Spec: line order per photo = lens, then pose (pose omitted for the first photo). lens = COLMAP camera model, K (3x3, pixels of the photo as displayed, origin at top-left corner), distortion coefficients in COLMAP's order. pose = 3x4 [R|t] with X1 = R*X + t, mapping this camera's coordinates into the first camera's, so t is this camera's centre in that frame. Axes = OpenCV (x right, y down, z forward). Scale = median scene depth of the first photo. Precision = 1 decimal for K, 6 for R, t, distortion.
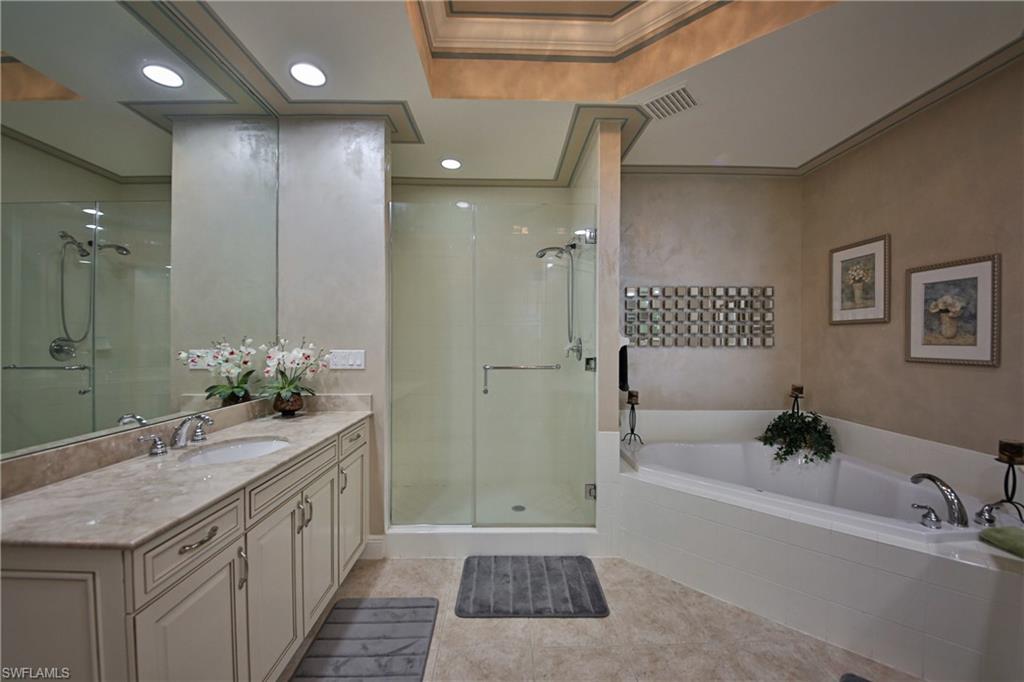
lens RADIAL K [[388.6, 0, 512.0], [0, 388.6, 341.0], [0, 0, 1]] dist [0.010047, -0.009478]
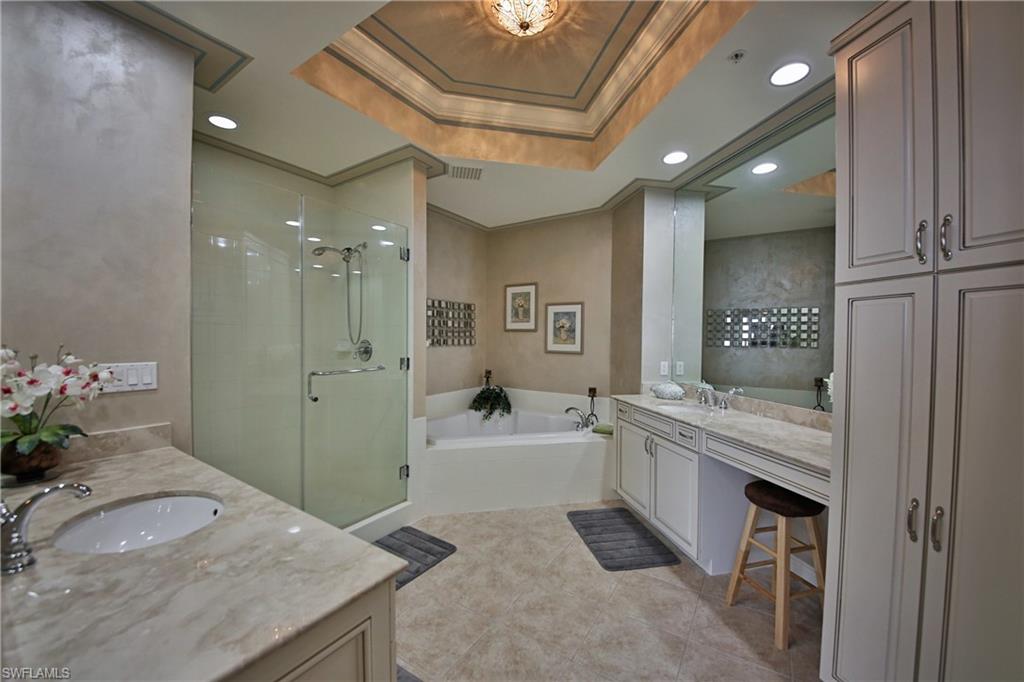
lens RADIAL K [[379.3, 0, 511.0], [0, 379.3, 342.4], [0, 0, 1]] dist [0.017201, -0.018558]
pose [[0.577298, -0.011481, 0.816453, -0.567381], [-0.004624, 0.999839, 0.017330, -0.027130], [-0.816520, -0.013780, 0.577152, 0.077136]]
